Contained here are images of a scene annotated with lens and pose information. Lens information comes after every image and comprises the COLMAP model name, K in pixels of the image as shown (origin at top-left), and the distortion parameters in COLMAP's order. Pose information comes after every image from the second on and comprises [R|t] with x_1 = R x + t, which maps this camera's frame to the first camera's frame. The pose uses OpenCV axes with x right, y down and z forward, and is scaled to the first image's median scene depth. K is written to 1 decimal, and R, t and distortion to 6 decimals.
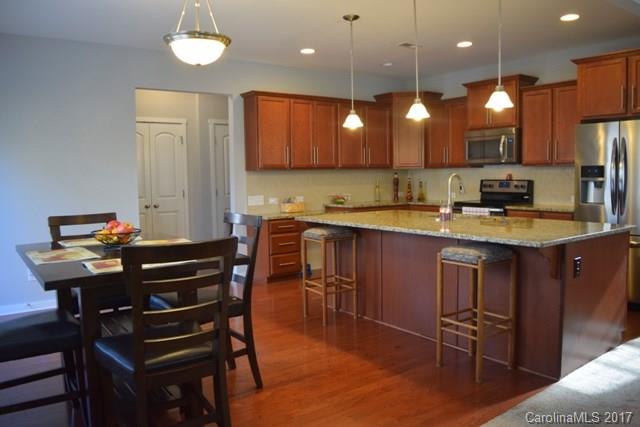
lens RADIAL K [[508.2, 0, 320.0], [0, 508.2, 213.5], [0, 0, 1]] dist [-0.074220, 0.000688]
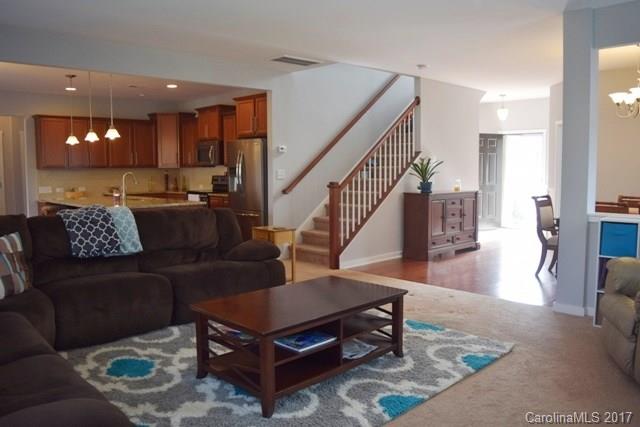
lens RADIAL K [[508.2, 0, 320.0], [0, 508.2, 213.5], [0, 0, 1]] dist [-0.074220, 0.000688]
pose [[0.991246, -0.002823, 0.132001, 0.462955], [0.001504, 0.999948, 0.010088, 0.028479], [-0.132022, -0.009801, 0.991198, -0.498820]]
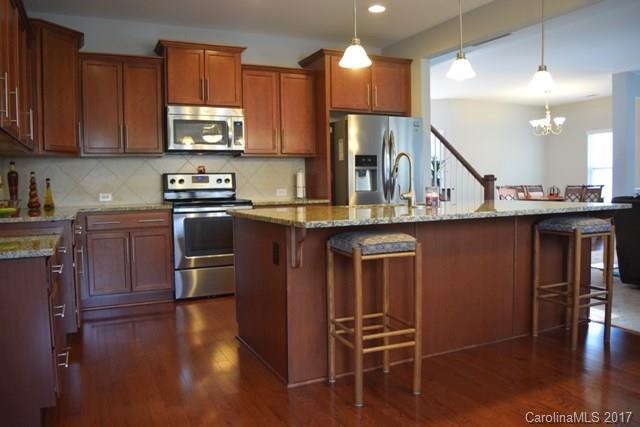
lens RADIAL K [[508.2, 0, 320.0], [0, 508.2, 213.5], [0, 0, 1]] dist [-0.074220, 0.000688]
pose [[0.185988, -0.052966, 0.981123, -0.405465], [0.086754, 0.995531, 0.037299, -0.016187], [-0.978715, 0.078179, 0.189752, 0.680152]]
